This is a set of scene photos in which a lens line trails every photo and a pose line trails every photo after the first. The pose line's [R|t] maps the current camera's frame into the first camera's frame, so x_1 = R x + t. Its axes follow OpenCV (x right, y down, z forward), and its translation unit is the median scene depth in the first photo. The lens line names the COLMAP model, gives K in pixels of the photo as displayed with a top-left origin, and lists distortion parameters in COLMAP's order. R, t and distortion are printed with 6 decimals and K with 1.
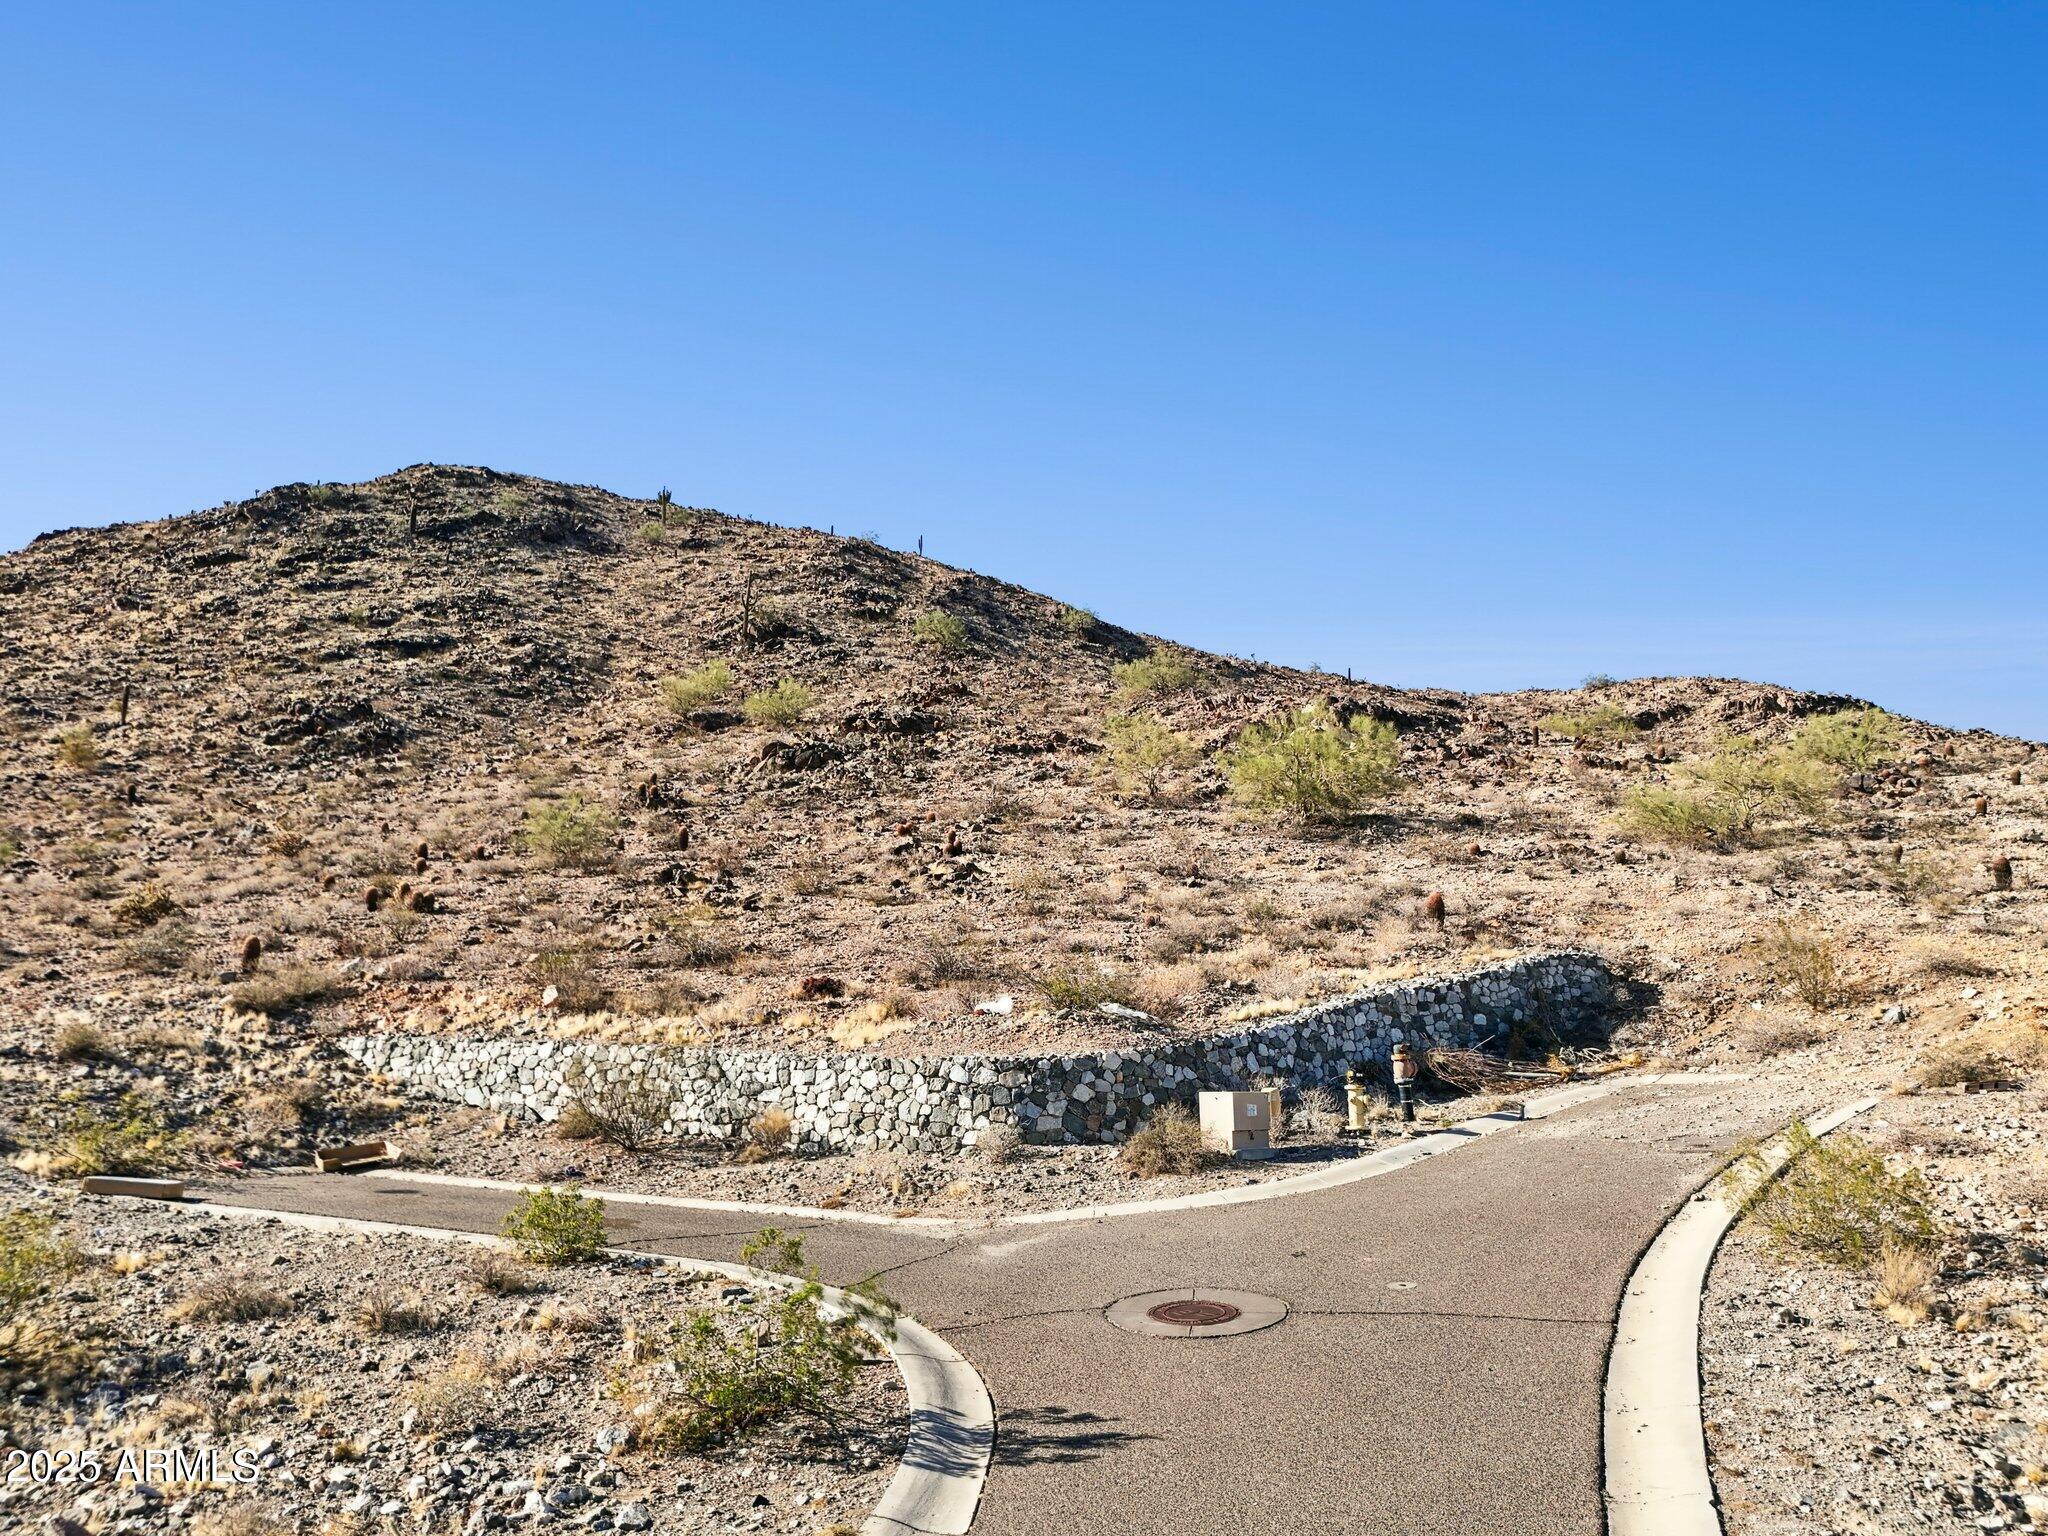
lens RADIAL K [[1510.9, 0, 1024.0], [0, 1510.9, 768.0], [0, 0, 1]] dist [0.126799, -0.234495]
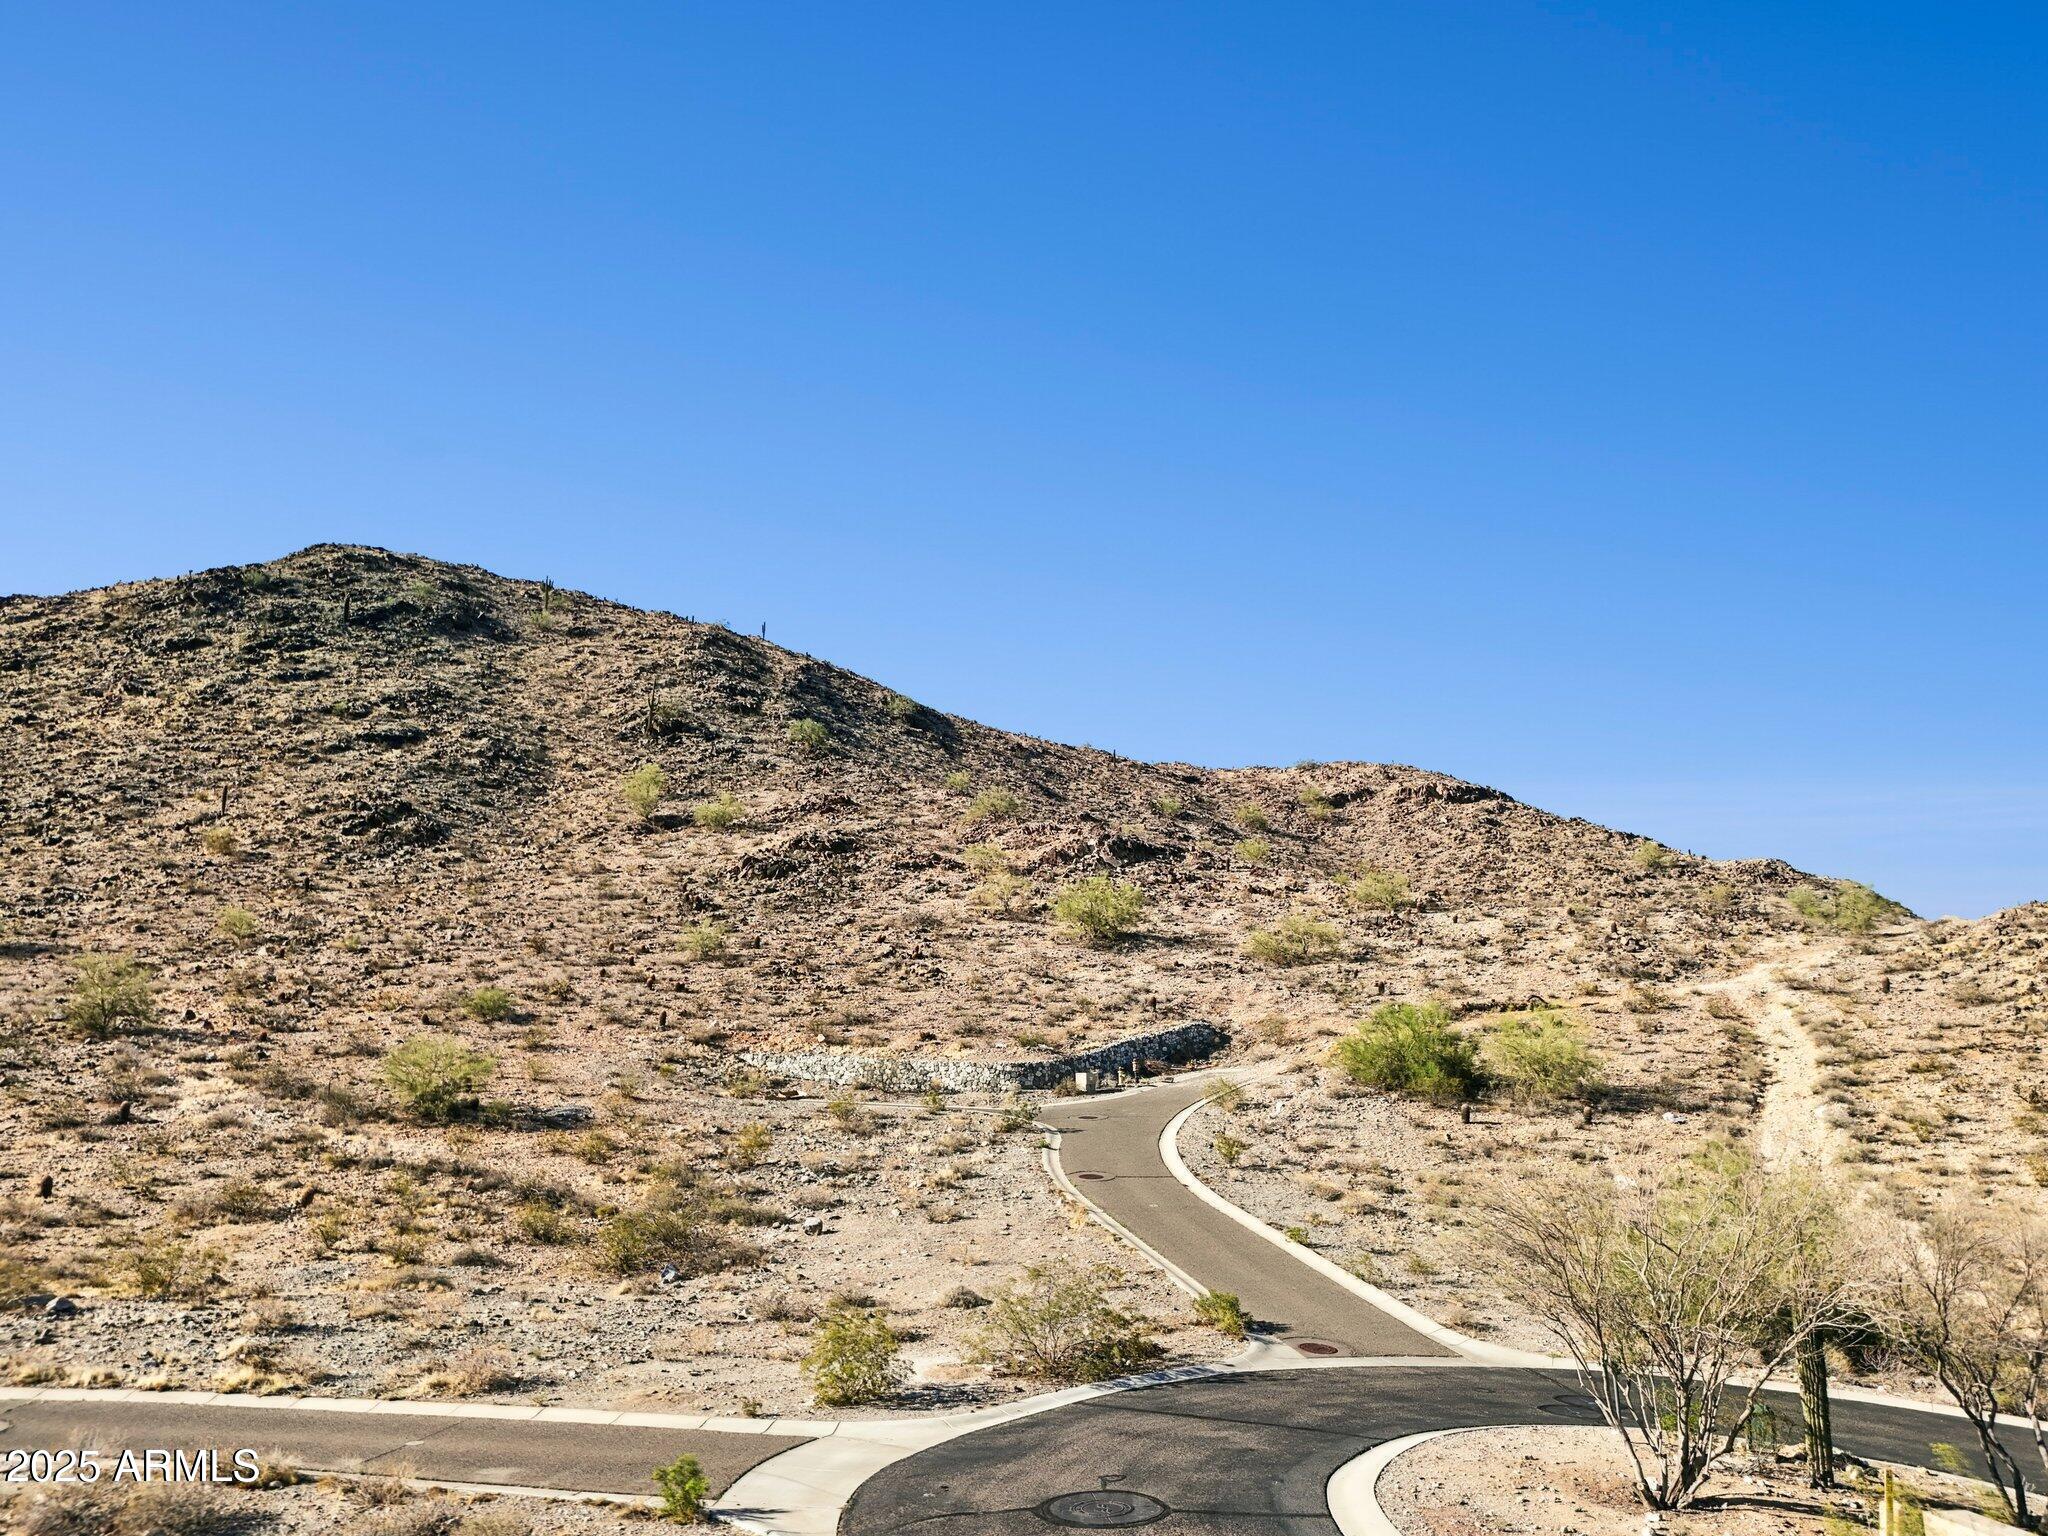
lens RADIAL K [[1510.9, 0, 1024.0], [0, 1510.9, 768.0], [0, 0, 1]] dist [0.126799, -0.234495]
pose [[0.987526, 0.033872, 0.153770, -0.101275], [-0.033006, 0.999422, -0.008182, -0.080766], [-0.153958, 0.003004, 0.988073, -0.432930]]
